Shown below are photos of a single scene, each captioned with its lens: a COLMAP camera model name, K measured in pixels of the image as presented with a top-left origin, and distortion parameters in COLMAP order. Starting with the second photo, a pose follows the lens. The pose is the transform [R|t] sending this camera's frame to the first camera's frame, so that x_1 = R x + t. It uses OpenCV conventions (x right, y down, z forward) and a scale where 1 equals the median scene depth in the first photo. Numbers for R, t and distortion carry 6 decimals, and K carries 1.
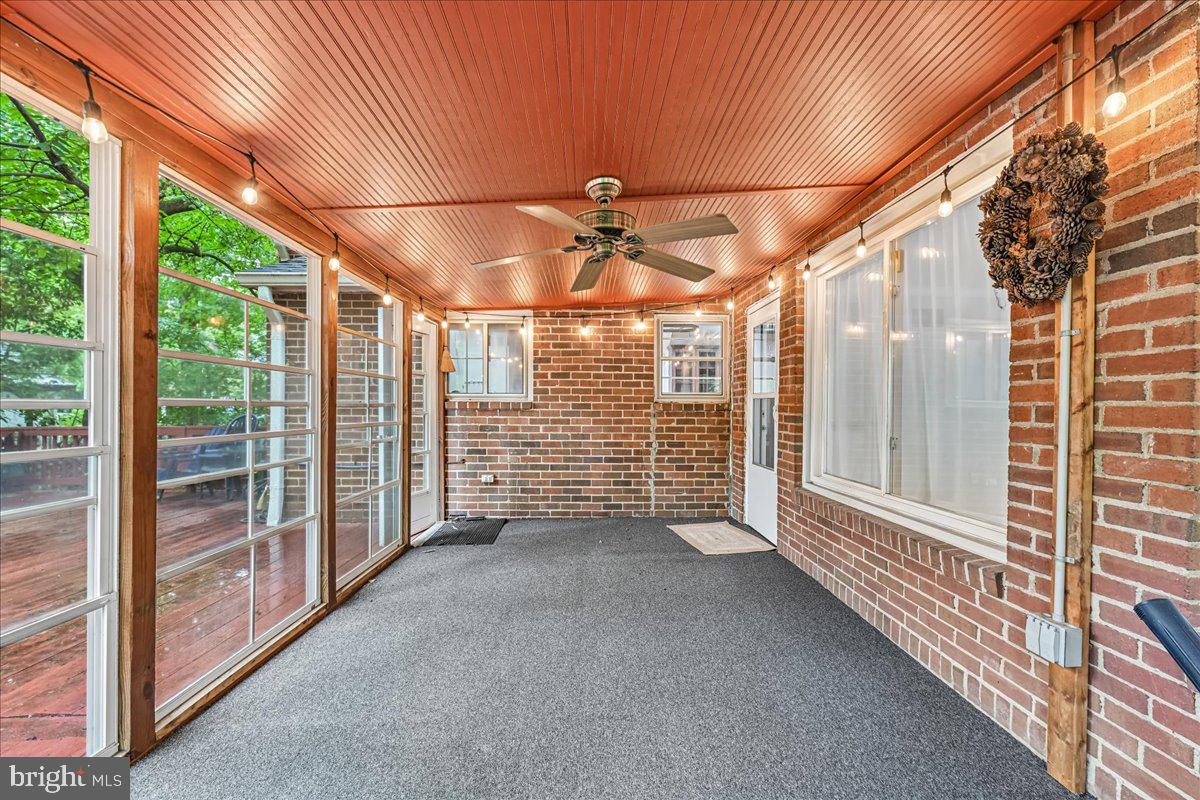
lens RADIAL K [[473.3, 0, 599.5], [0, 473.3, 405.5], [0, 0, 1]] dist [-0.002828, -0.000273]
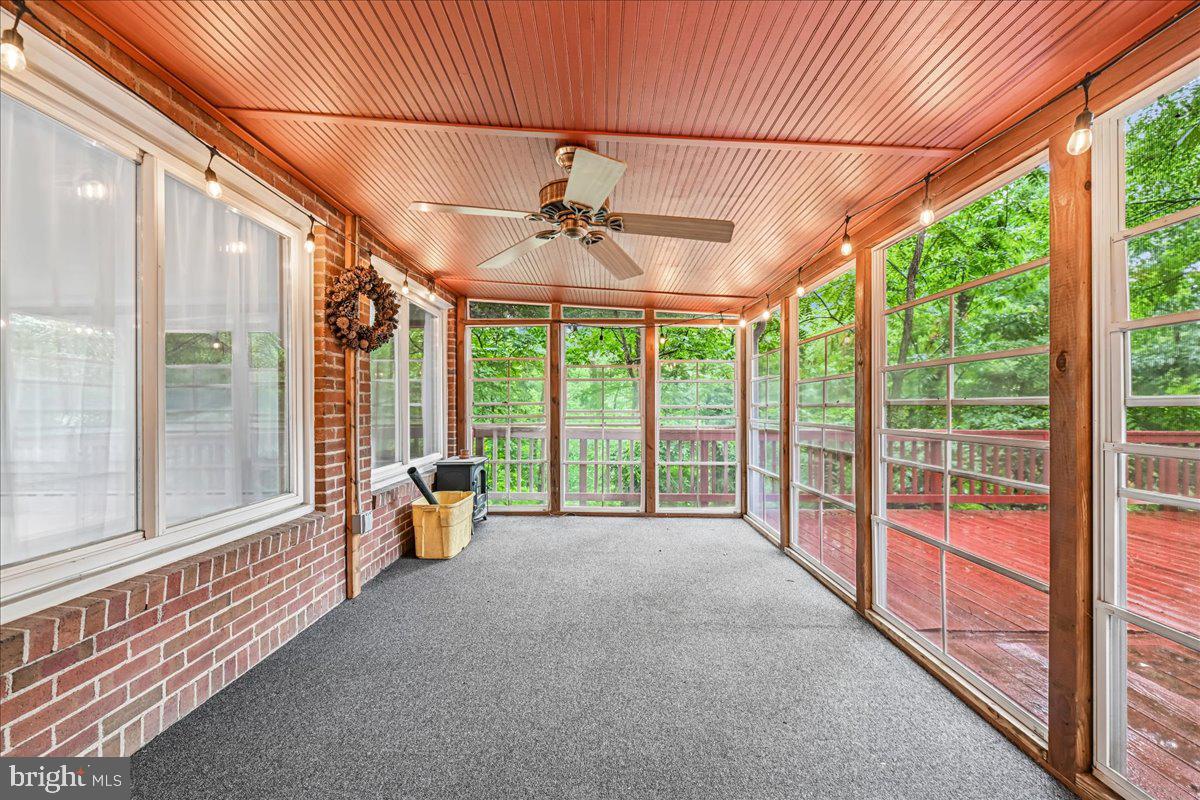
lens RADIAL K [[473.3, 0, 600.5], [0, 473.3, 404.3], [0, 0, 1]] dist [-0.002828, -0.000273]
pose [[-0.999192, -0.004567, 0.039923, -0.070775], [-0.004570, 0.999990, -0.000001, 0.000436], [-0.039922, -0.000183, -0.999203, 1.889898]]
